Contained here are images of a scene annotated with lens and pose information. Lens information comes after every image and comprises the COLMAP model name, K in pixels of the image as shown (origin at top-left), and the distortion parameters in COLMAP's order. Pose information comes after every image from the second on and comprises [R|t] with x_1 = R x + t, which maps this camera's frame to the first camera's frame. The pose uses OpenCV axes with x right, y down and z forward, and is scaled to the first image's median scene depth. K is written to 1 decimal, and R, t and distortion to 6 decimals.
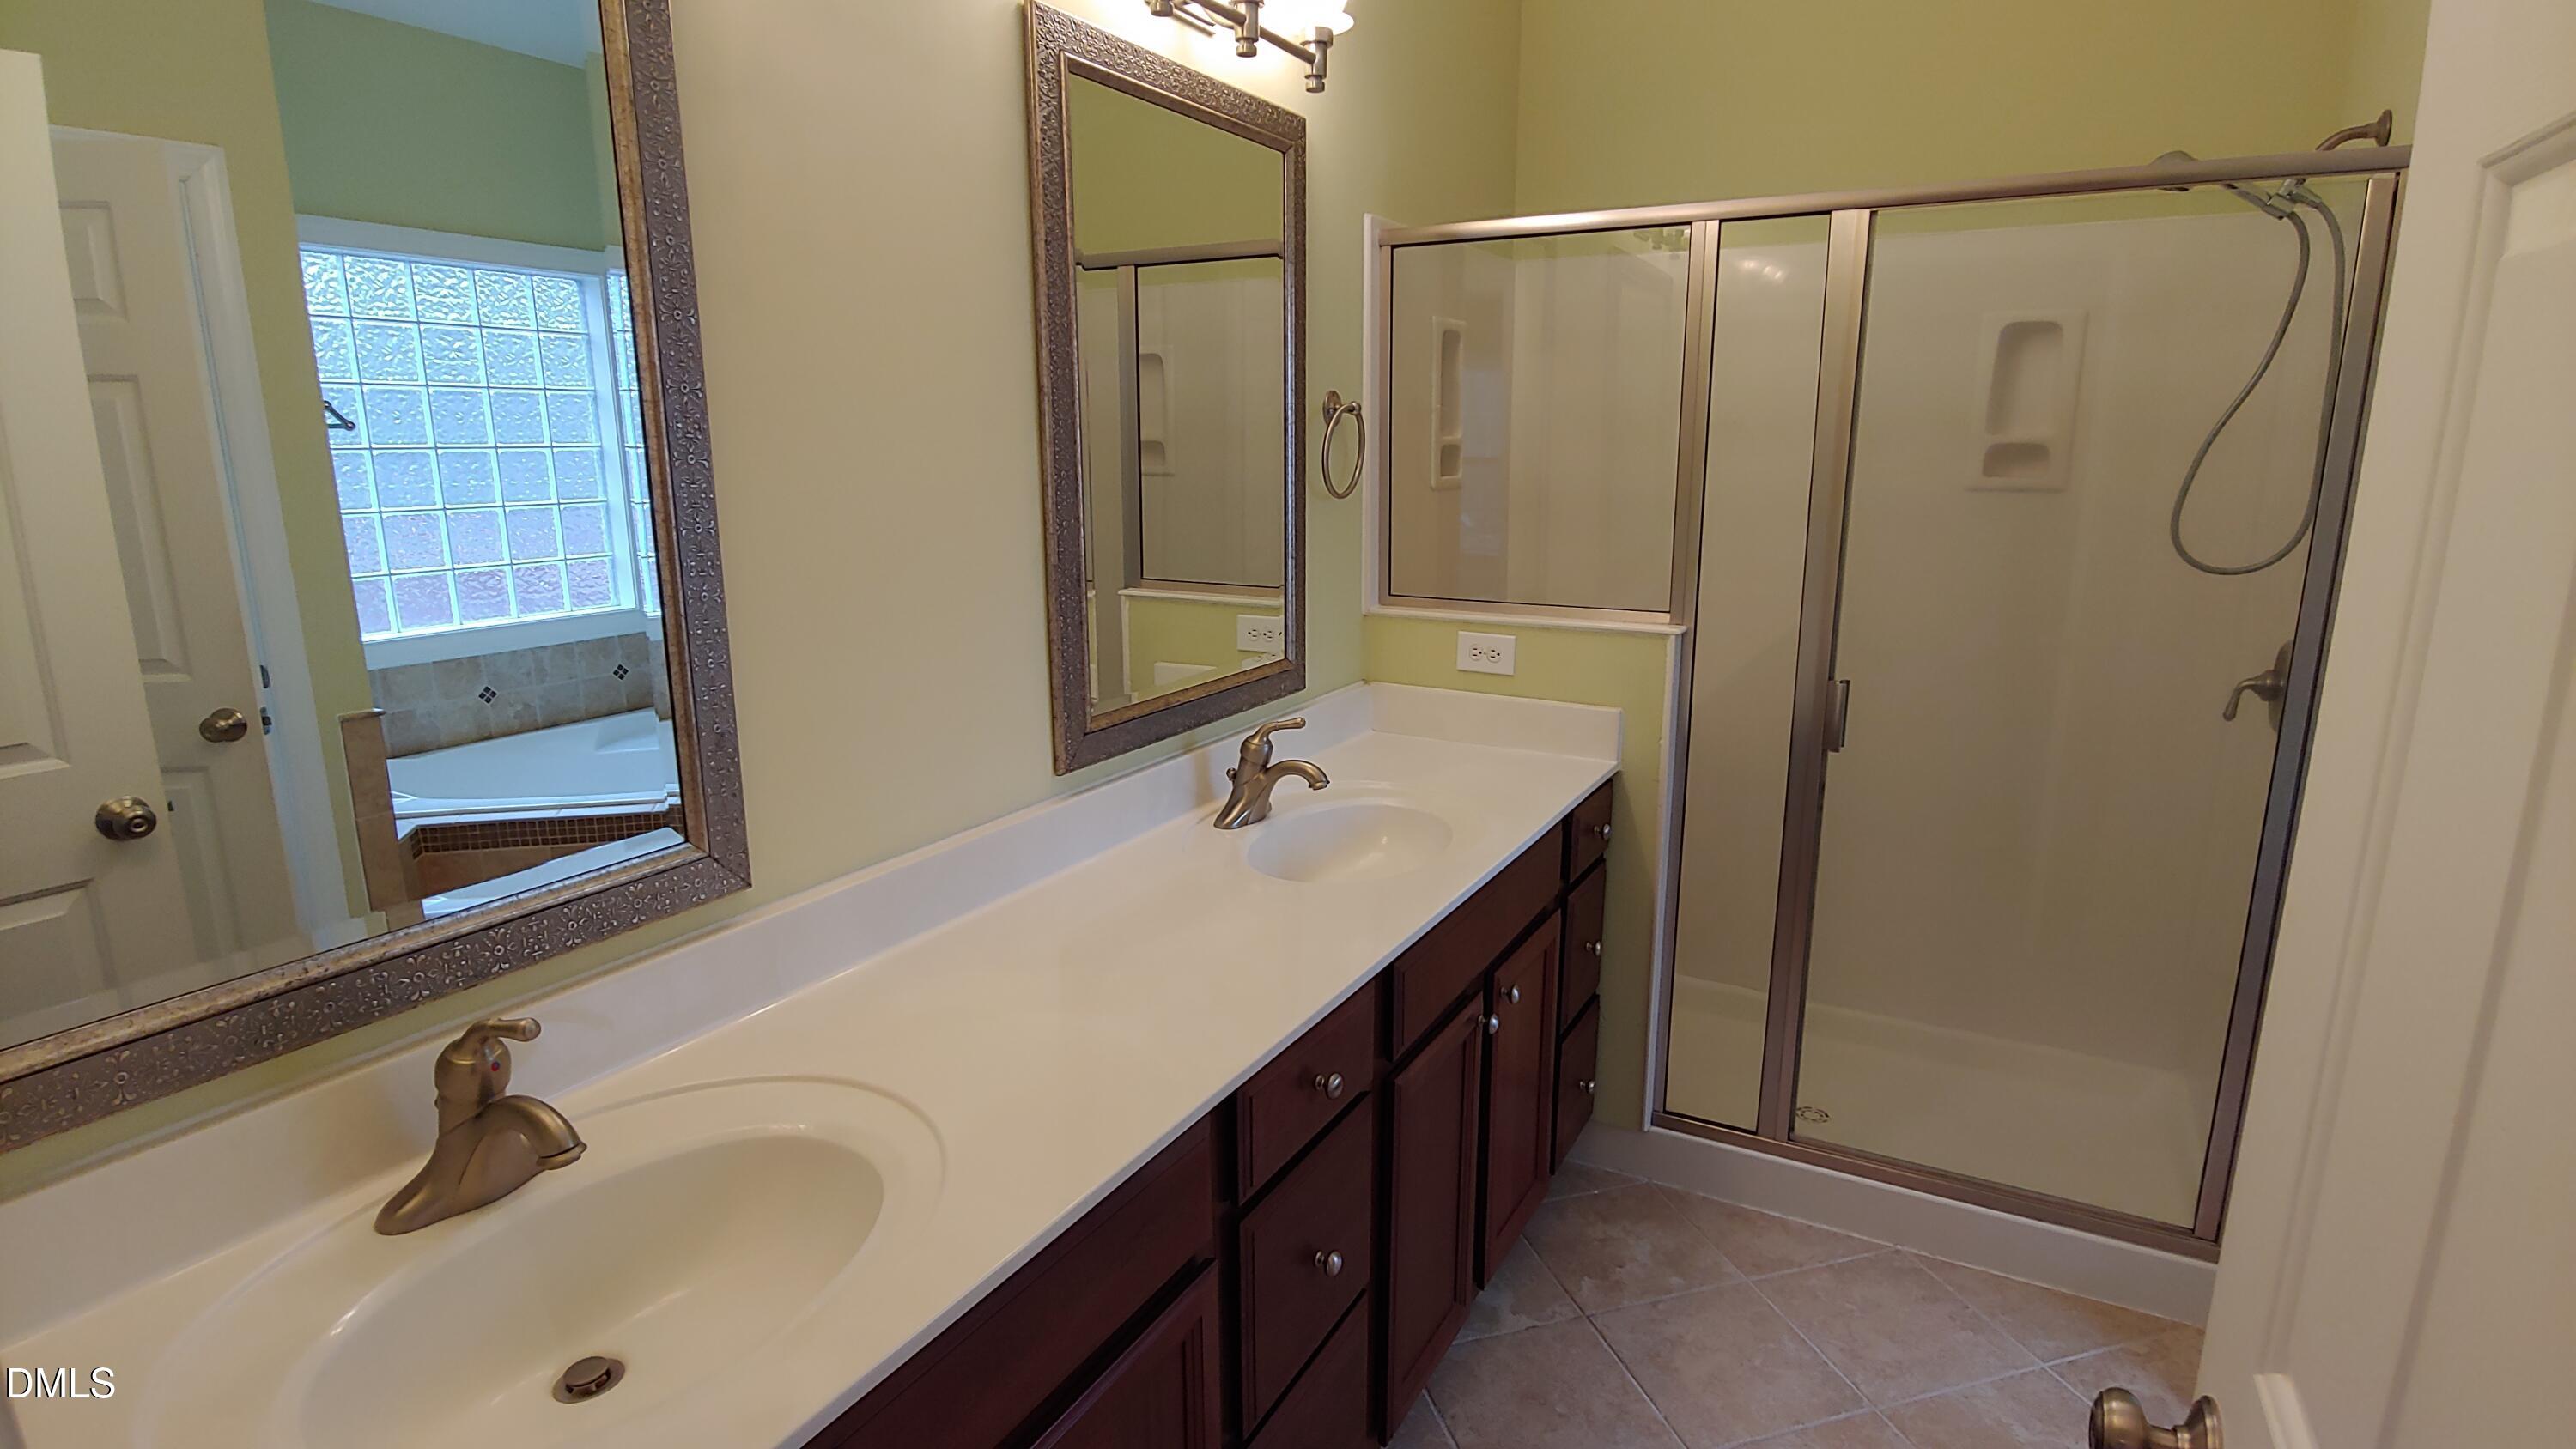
lens RADIAL K [[1296.7, 0, 1300.4], [0, 1296.7, 725.6], [0, 0, 1]] dist [-0.013068, -0.000581]
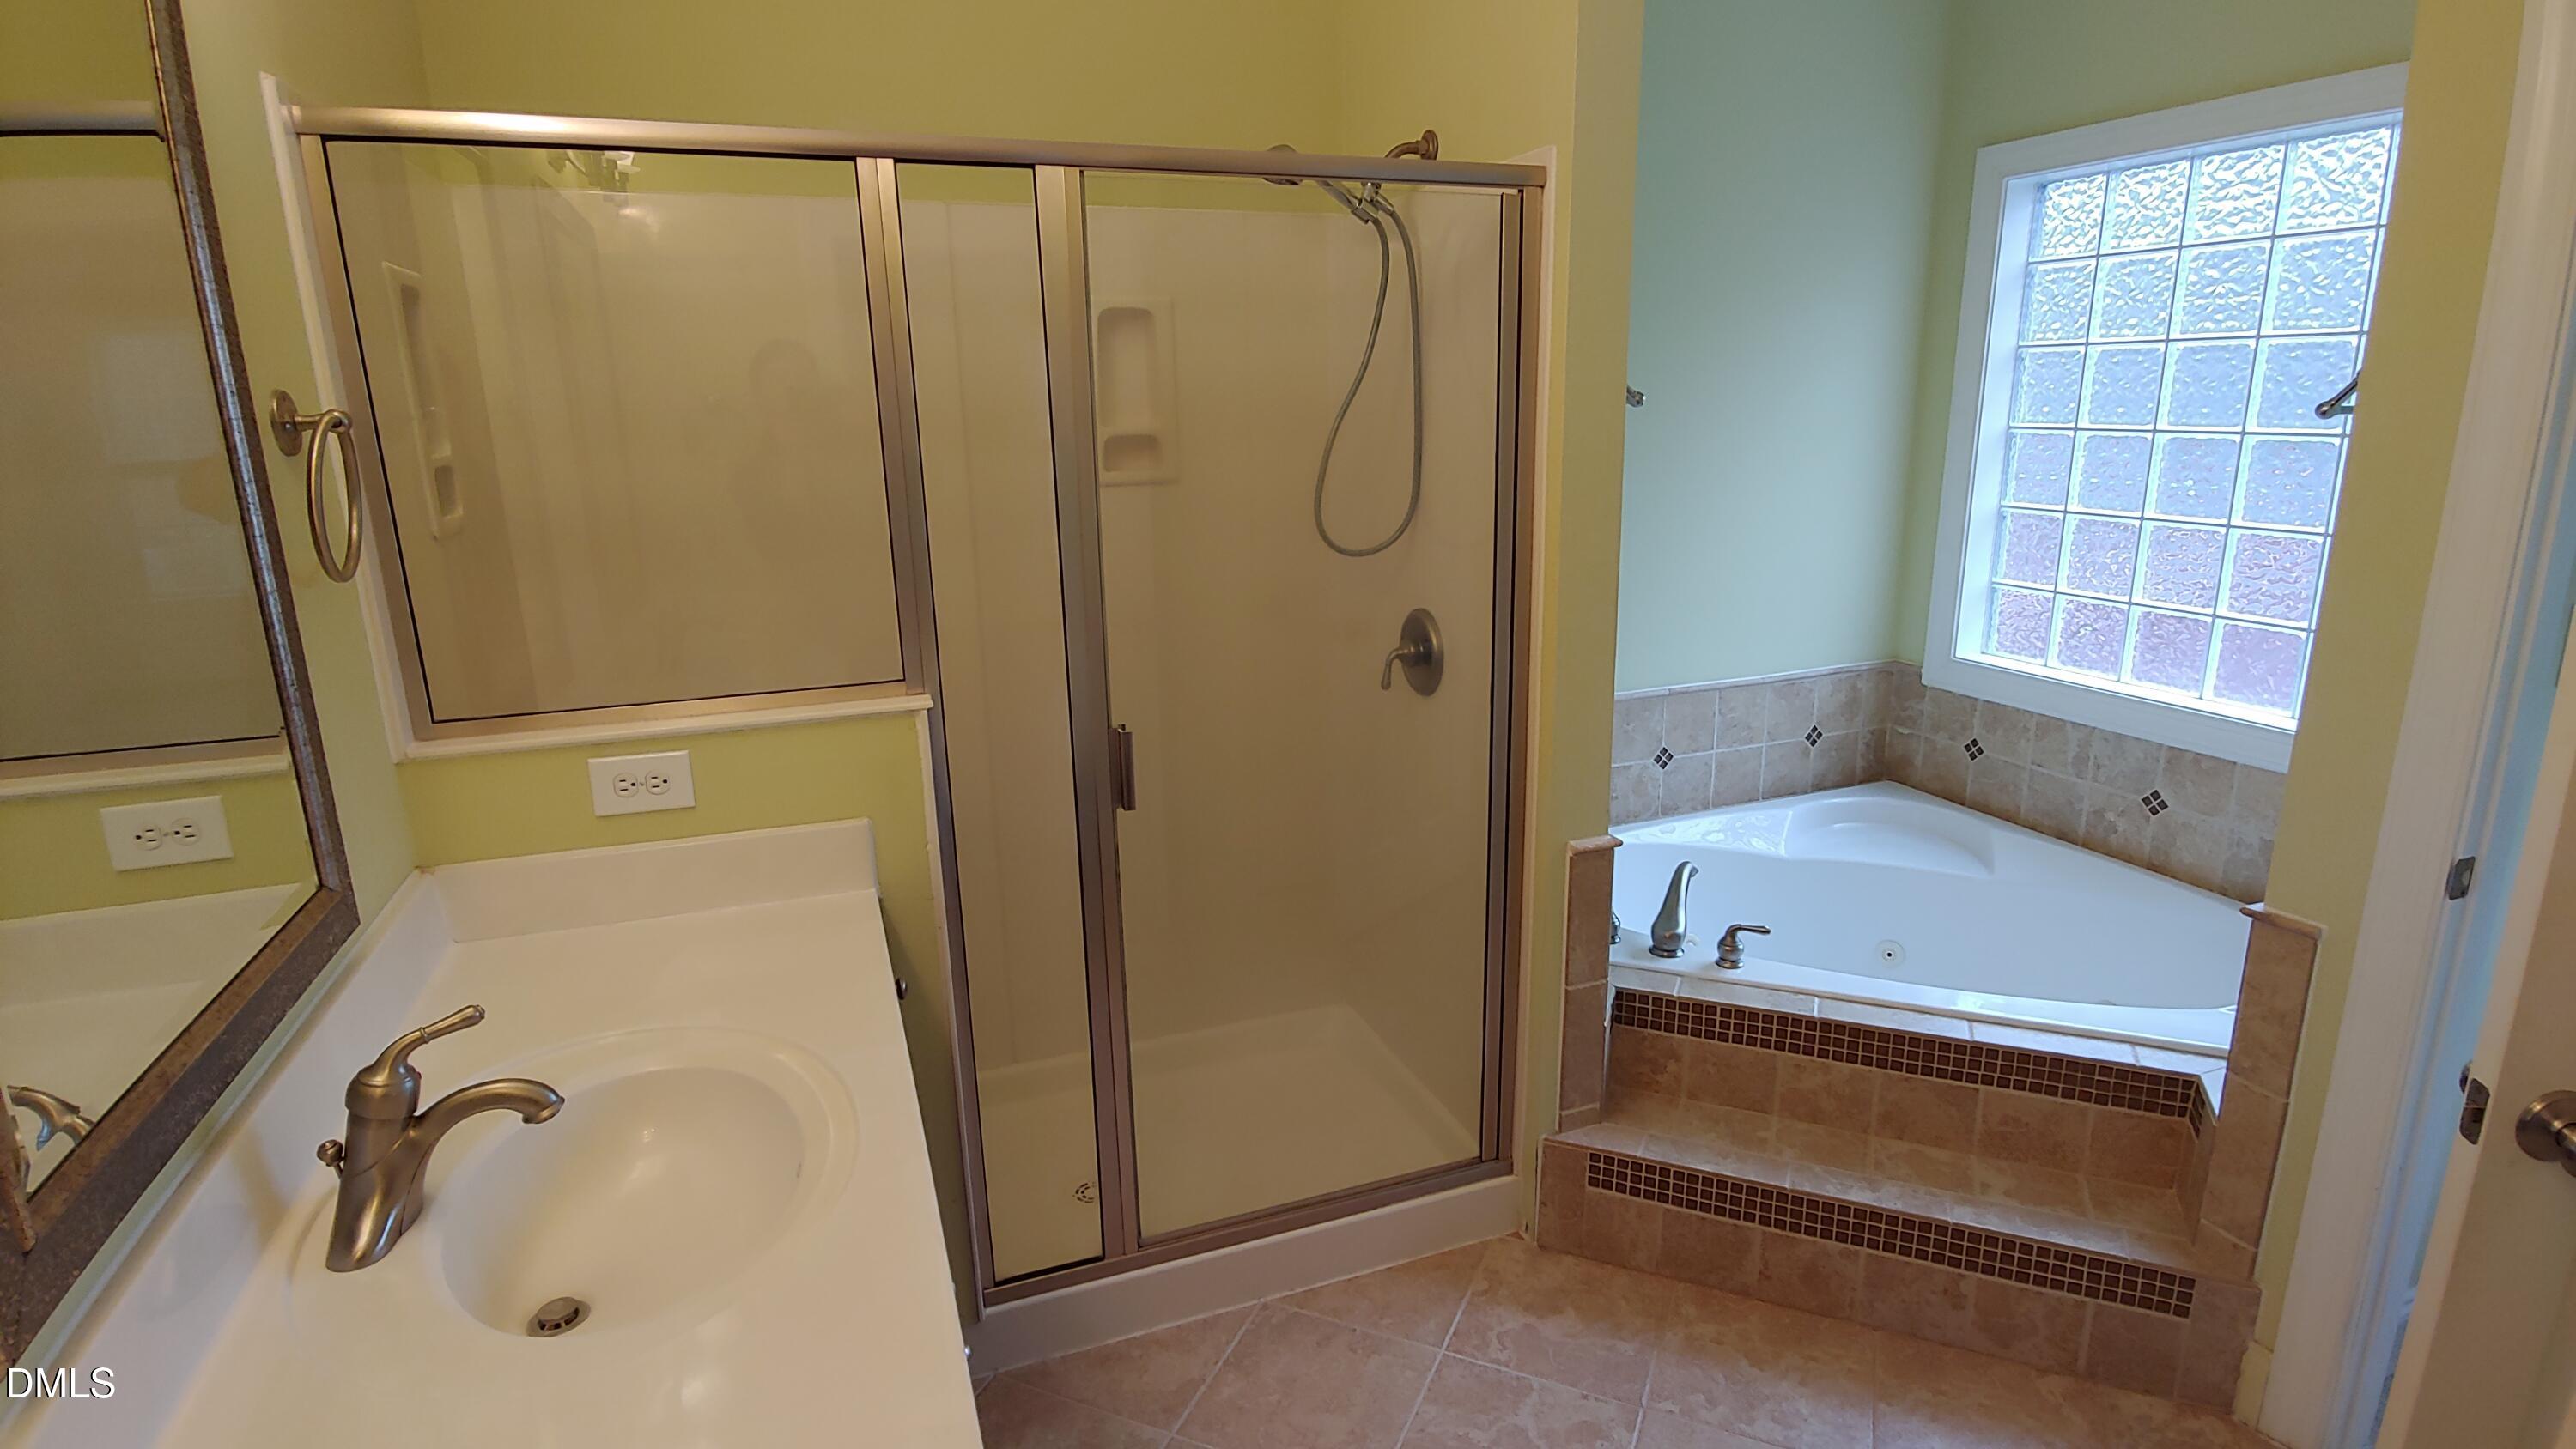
lens RADIAL K [[1296.7, 0, 1300.4], [0, 1296.7, 725.6], [0, 0, 1]] dist [-0.013068, -0.000581]
pose [[0.639394, -0.199183, 0.742631, -0.139789], [0.177502, 0.978011, 0.109488, -0.107025], [-0.748110, 0.061812, 0.660690, 0.338422]]
